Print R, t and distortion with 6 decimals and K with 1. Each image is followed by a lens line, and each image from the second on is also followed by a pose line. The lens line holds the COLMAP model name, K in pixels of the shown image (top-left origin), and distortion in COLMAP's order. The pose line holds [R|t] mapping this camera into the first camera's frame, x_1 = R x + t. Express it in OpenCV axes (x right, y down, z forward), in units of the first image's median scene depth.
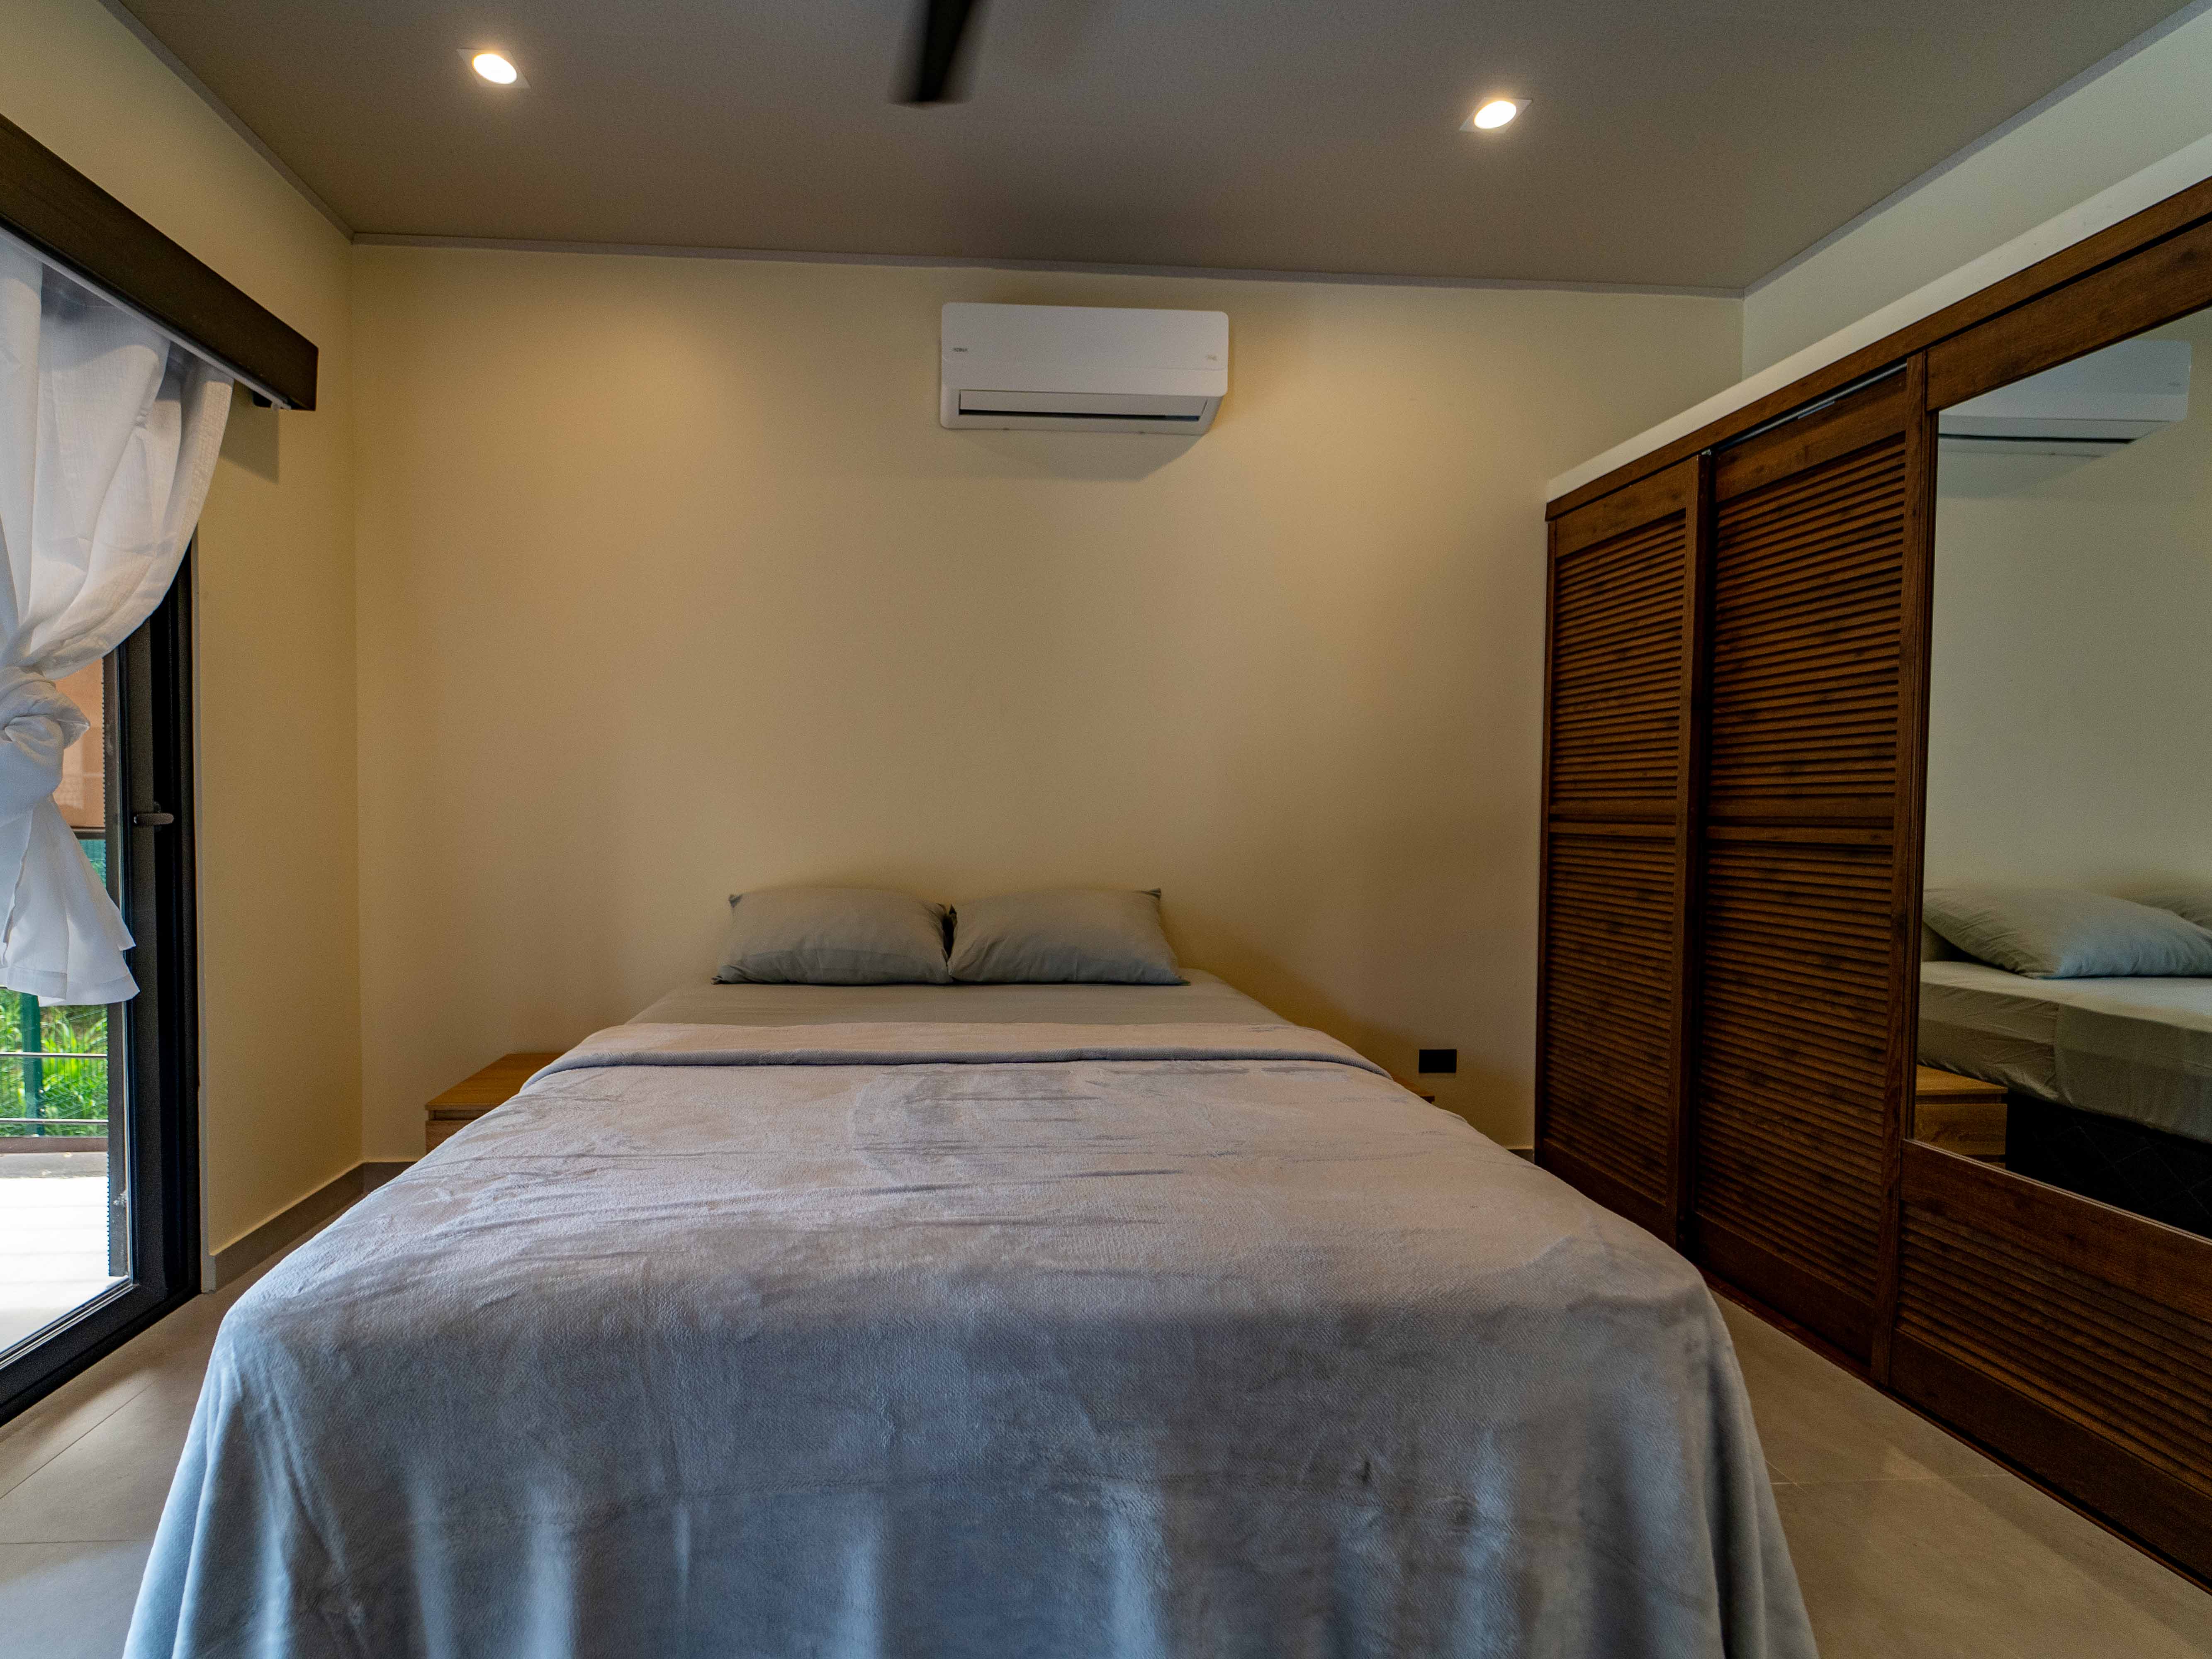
lens RADIAL K [[1003.0, 0, 988.4], [0, 1003.0, 840.4], [0, 0, 1]] dist [0.003437, -0.001521]
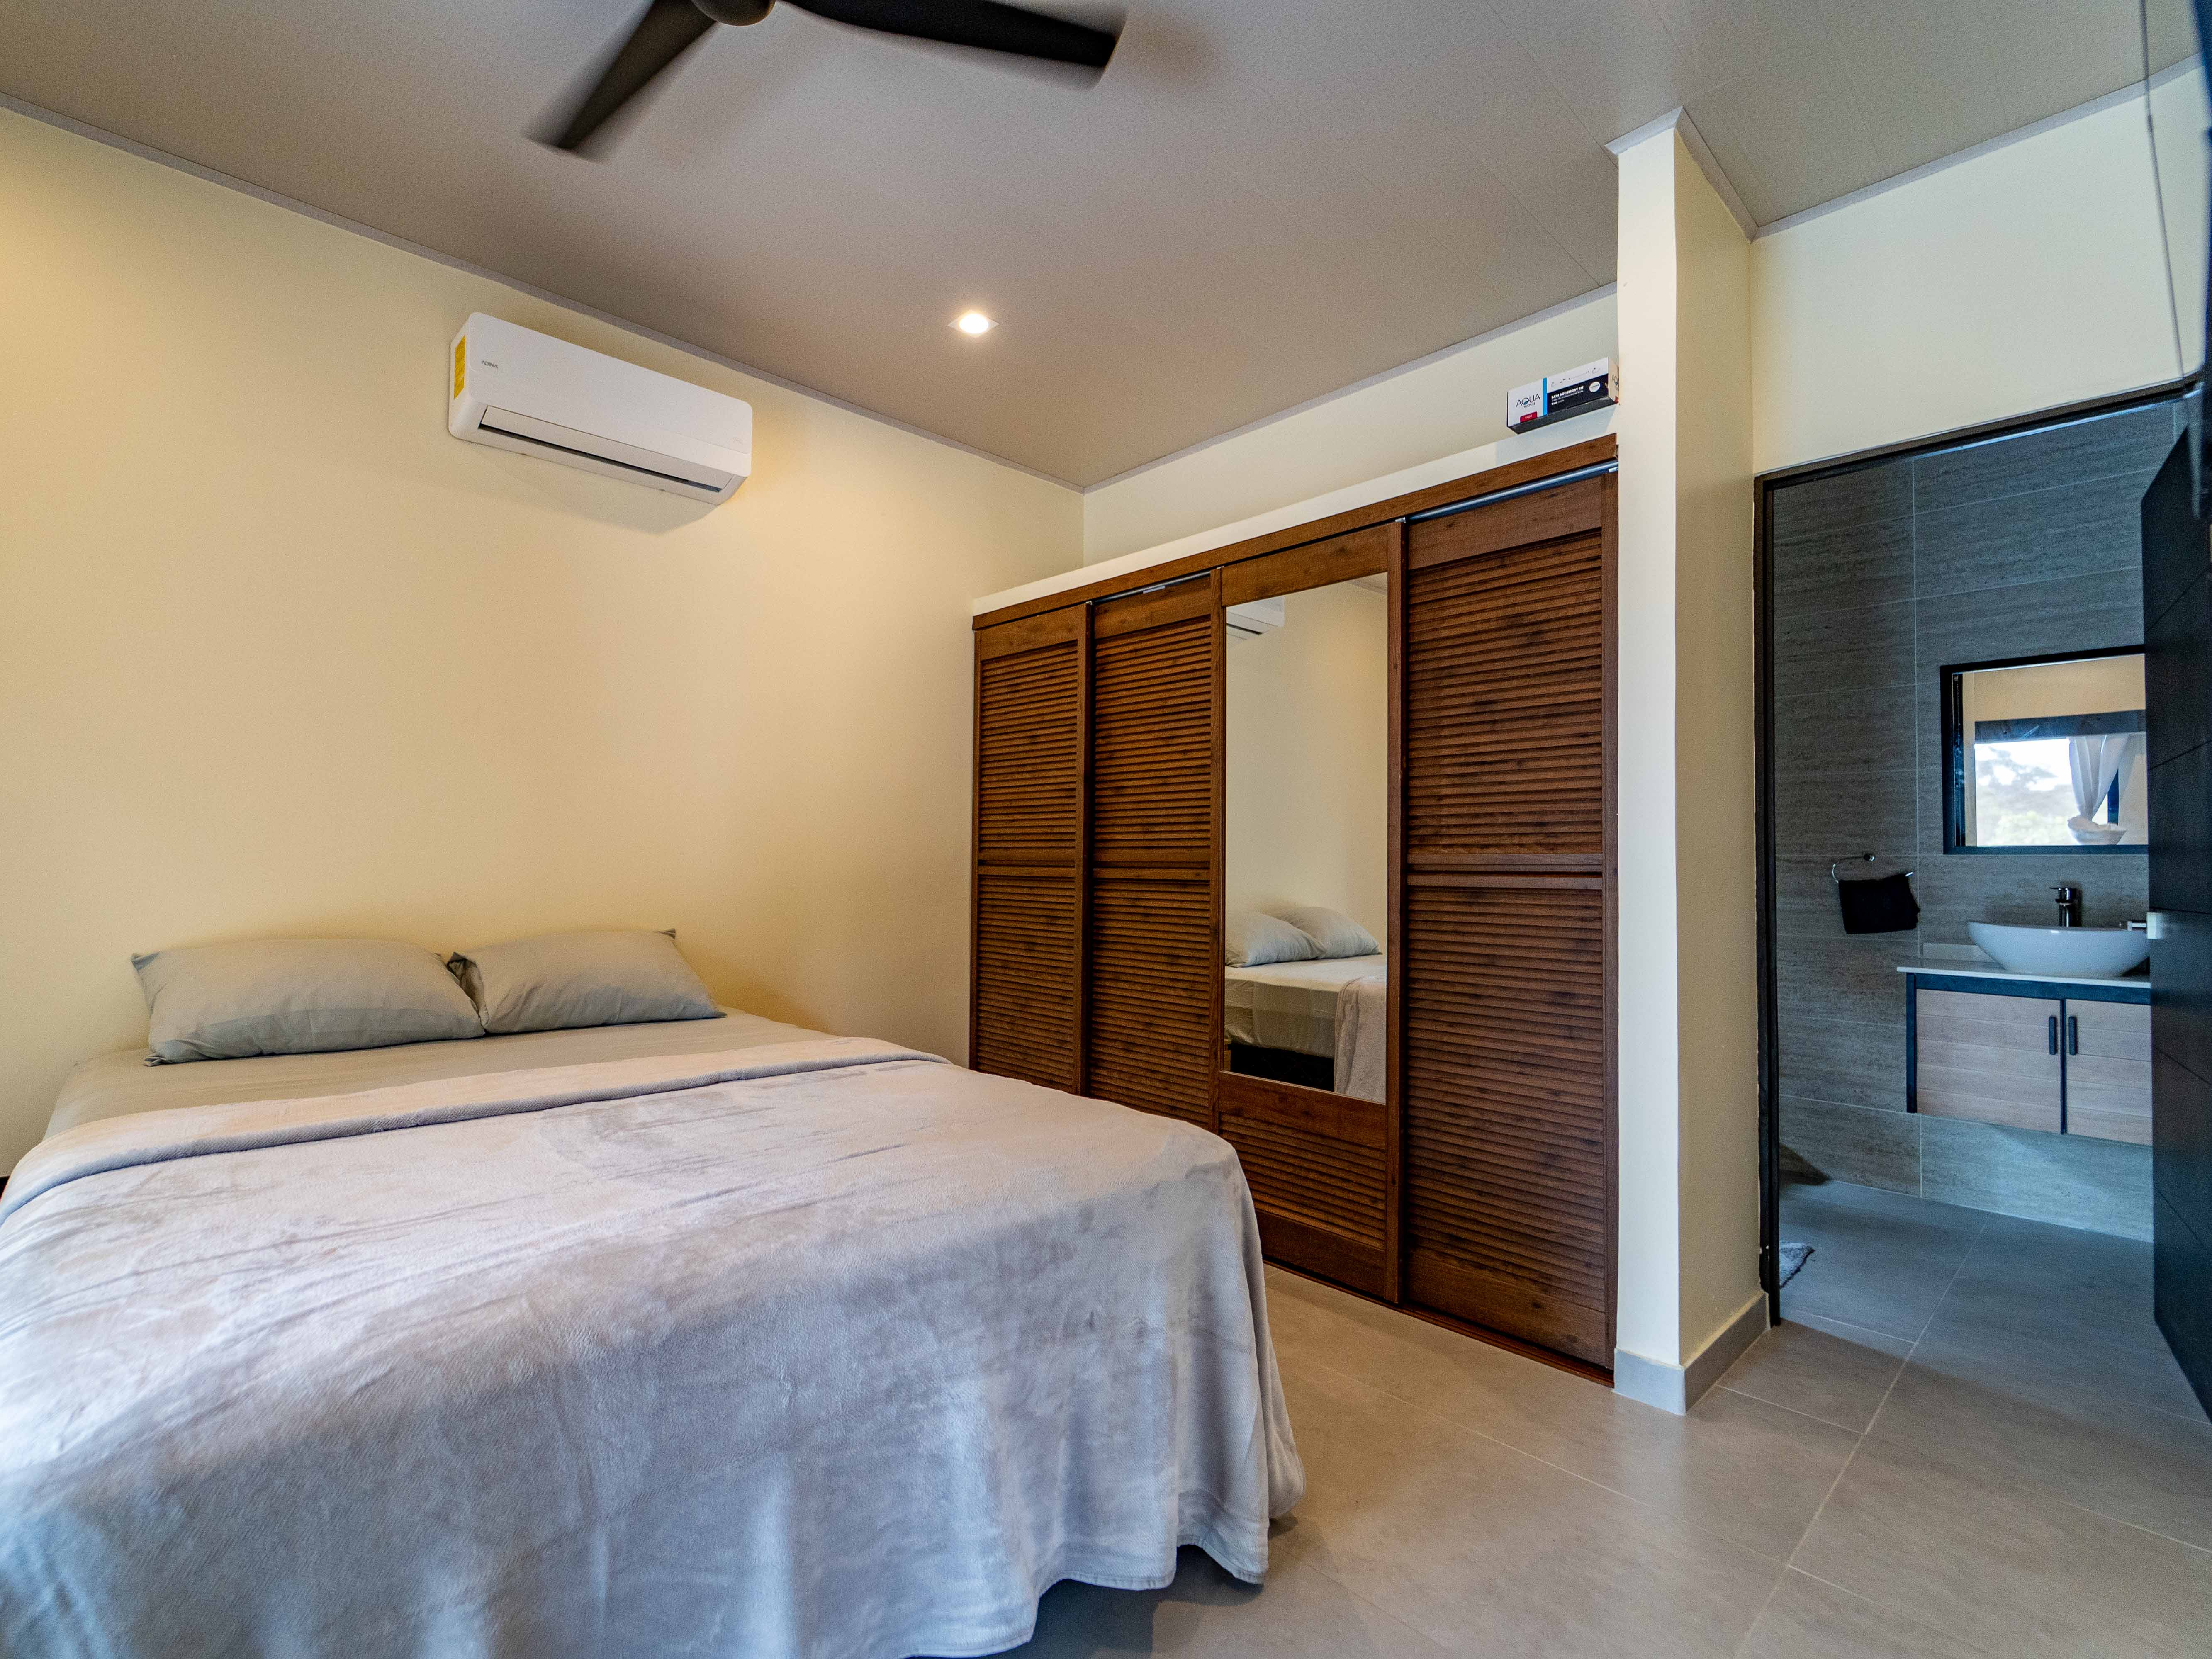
lens RADIAL K [[1005.0, 0, 985.2], [0, 1005.0, 833.0], [0, 0, 1]] dist [-0.000546, -0.000996]
pose [[0.800358, 0.025174, 0.598993, -0.272902], [0.009482, 0.998462, -0.054632, 0.013434], [-0.599447, 0.049405, 0.798888, -0.025108]]
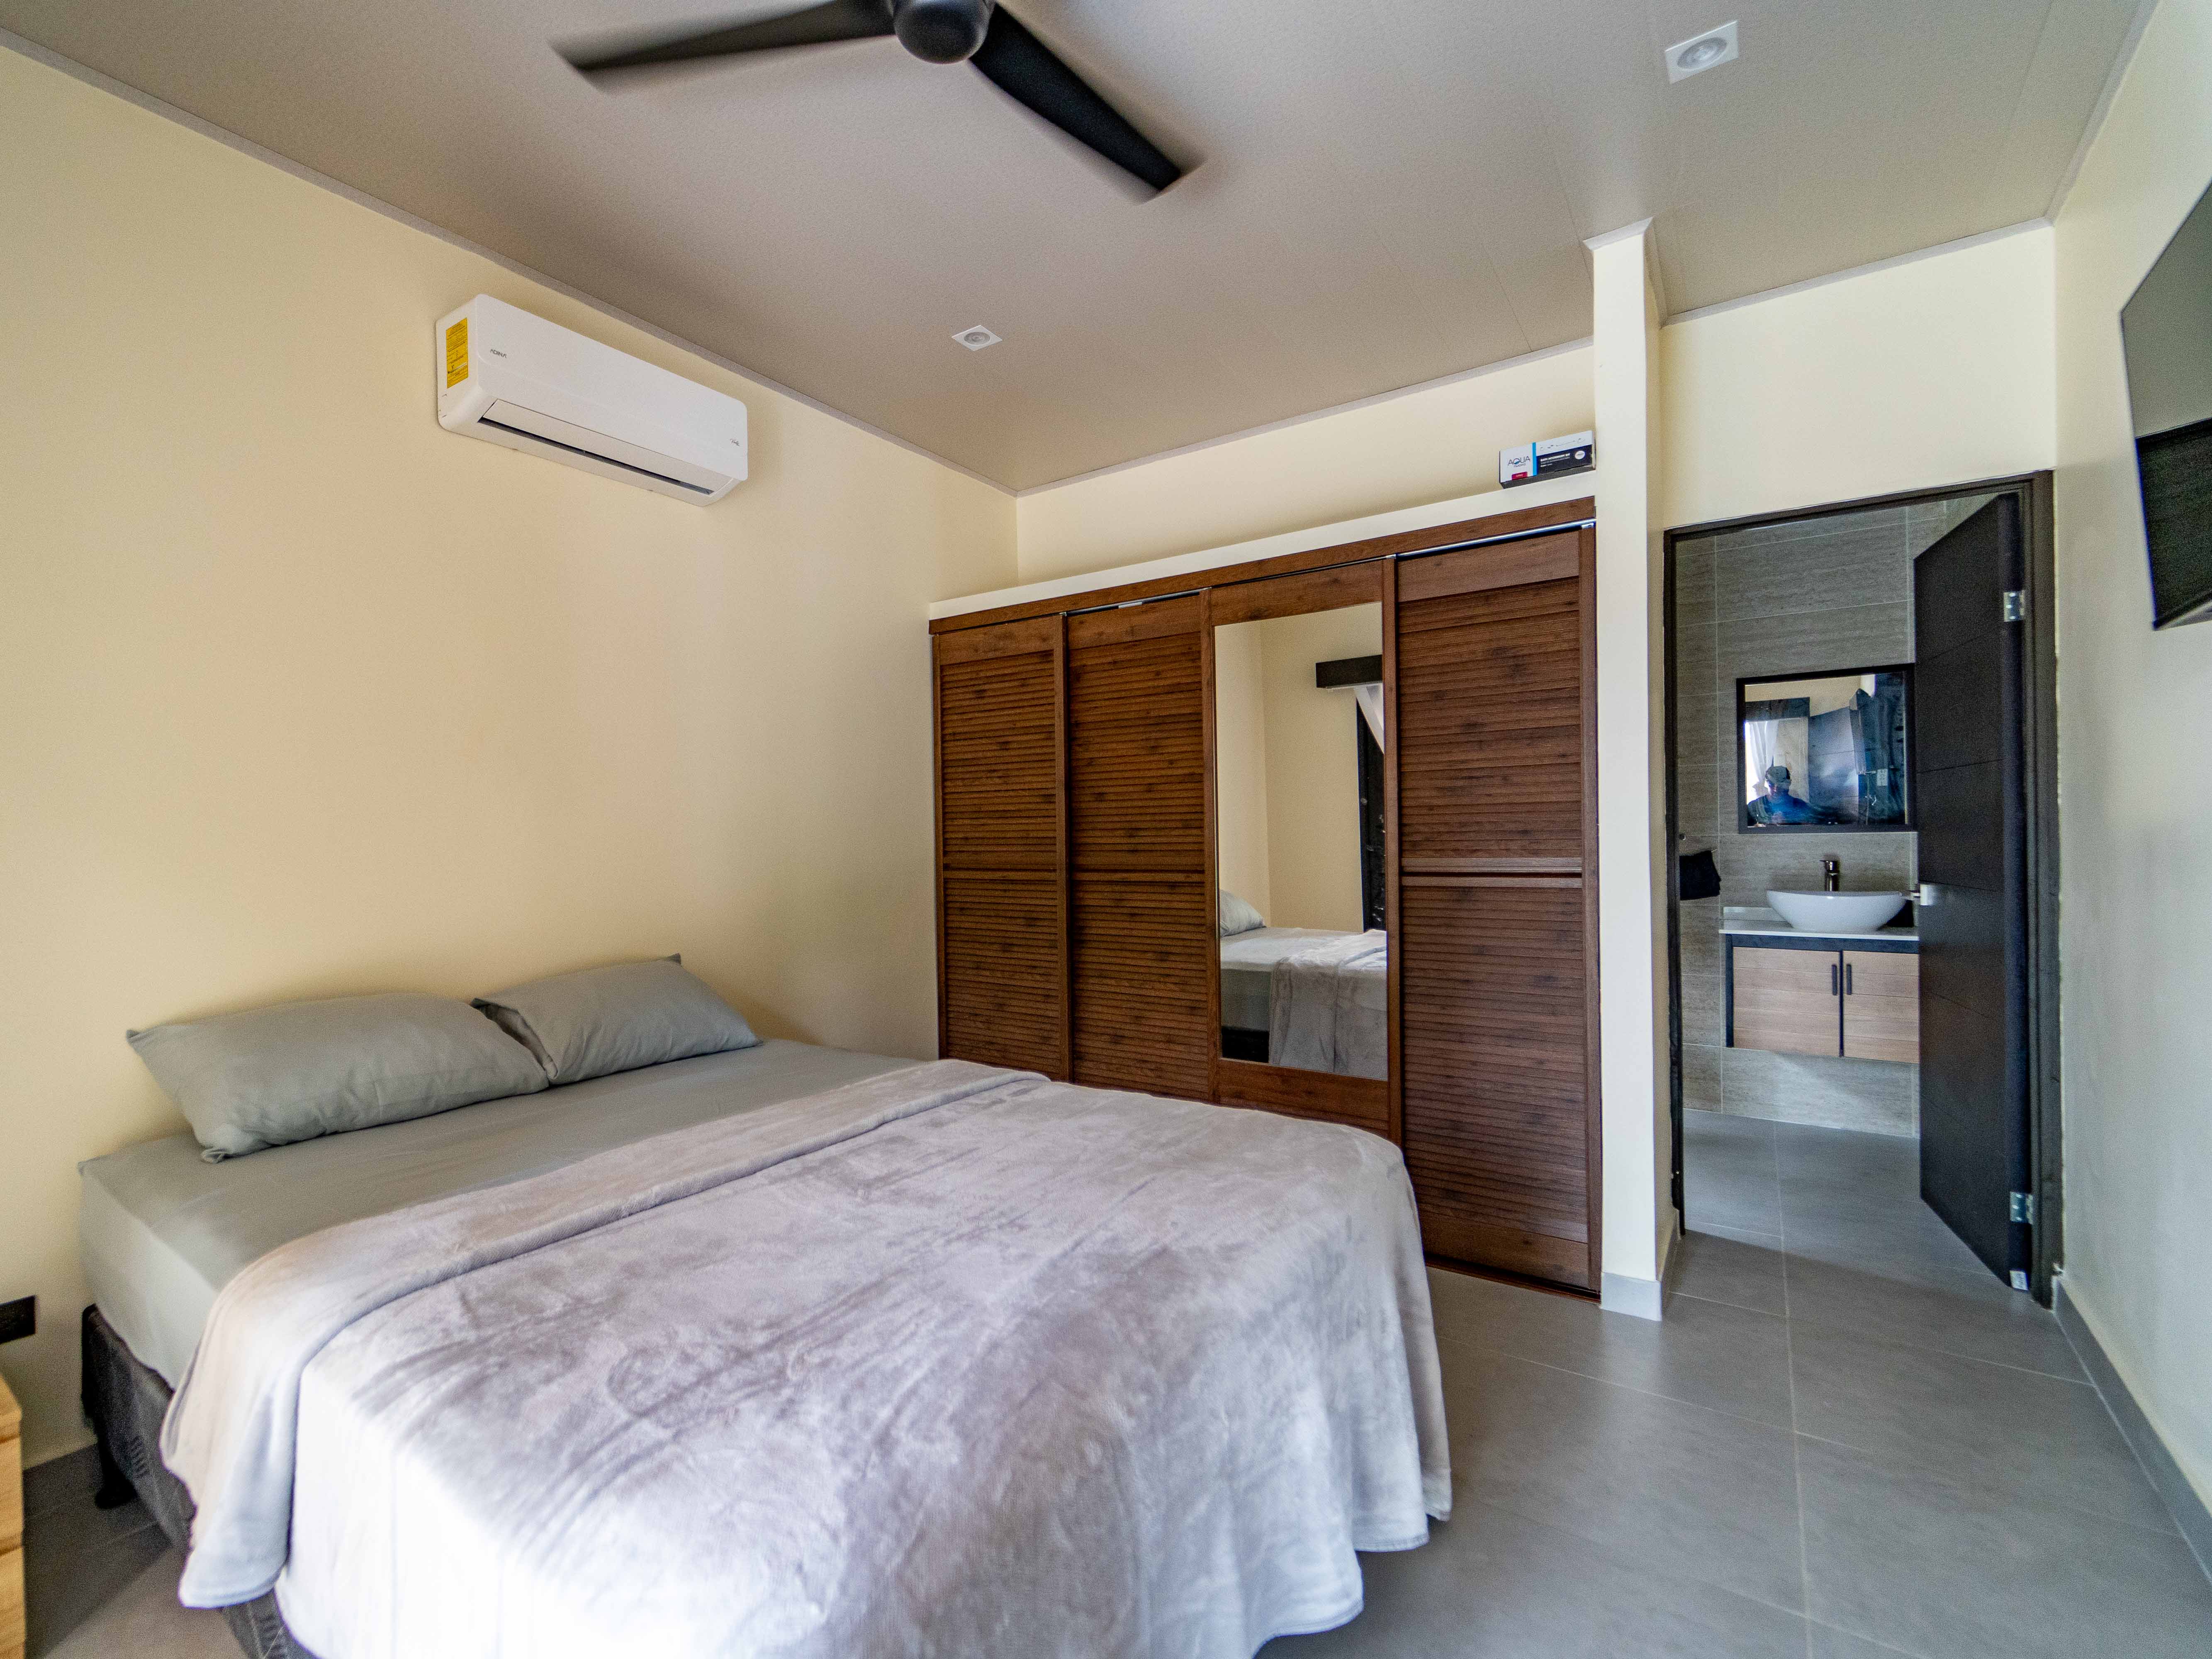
lens RADIAL K [[1006.9, 0, 980.8], [0, 1006.9, 836.3], [0, 0, 1]] dist [0.000410, -0.000112]
pose [[0.651812, -0.016526, 0.758201, -0.541548], [0.043480, 0.998932, -0.015606, -0.054490], [-0.757134, 0.043139, 0.651834, 0.179036]]
